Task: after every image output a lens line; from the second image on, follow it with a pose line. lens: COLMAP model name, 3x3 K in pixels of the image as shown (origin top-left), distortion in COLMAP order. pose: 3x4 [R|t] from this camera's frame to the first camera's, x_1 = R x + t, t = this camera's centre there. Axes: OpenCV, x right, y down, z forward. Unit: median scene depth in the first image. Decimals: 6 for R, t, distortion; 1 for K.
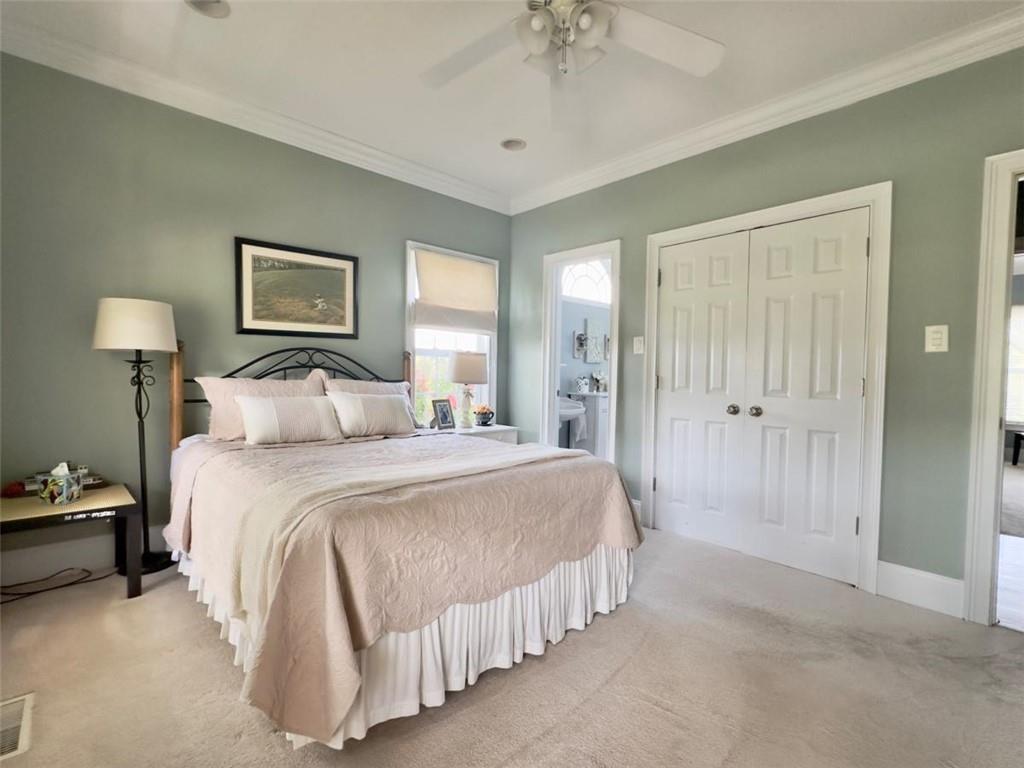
lens RADIAL K [[474.4, 0, 511.1], [0, 474.4, 383.7], [0, 0, 1]] dist [0.000135, -0.000361]
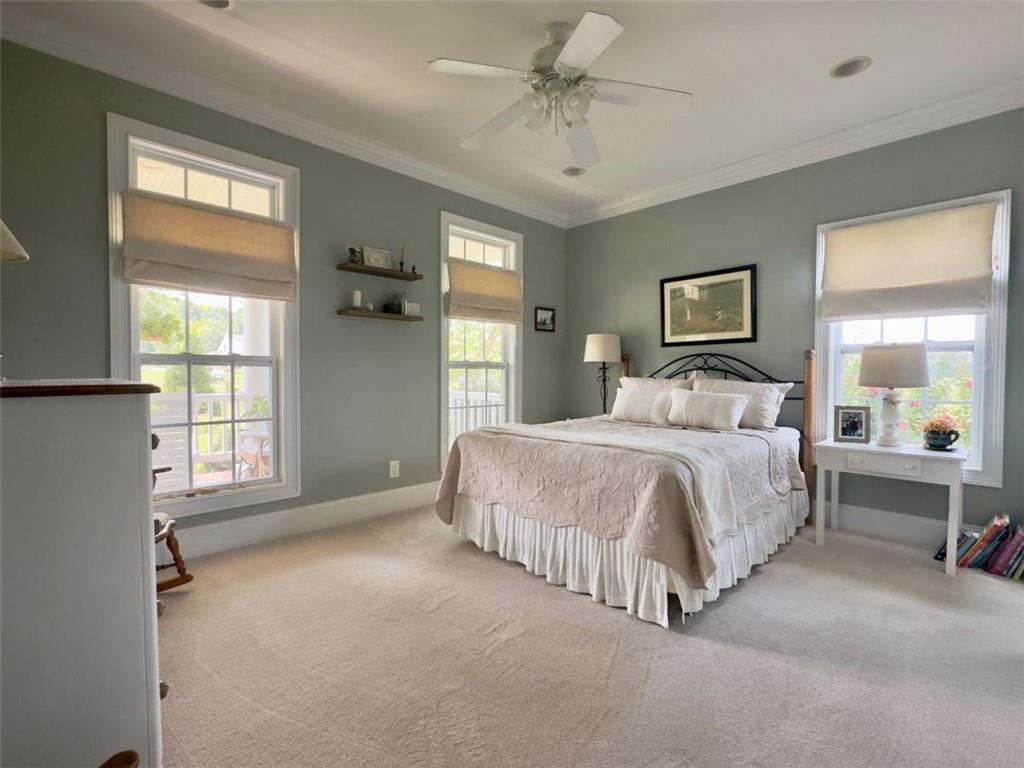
lens RADIAL K [[474.4, 0, 511.9], [0, 474.4, 384.6], [0, 0, 1]] dist [0.000135, -0.000361]
pose [[0.025803, 0.010873, -0.999608, 0.739872], [-0.025650, 0.999619, 0.010211, 0.004205], [0.999338, 0.025377, 0.026072, 0.451308]]
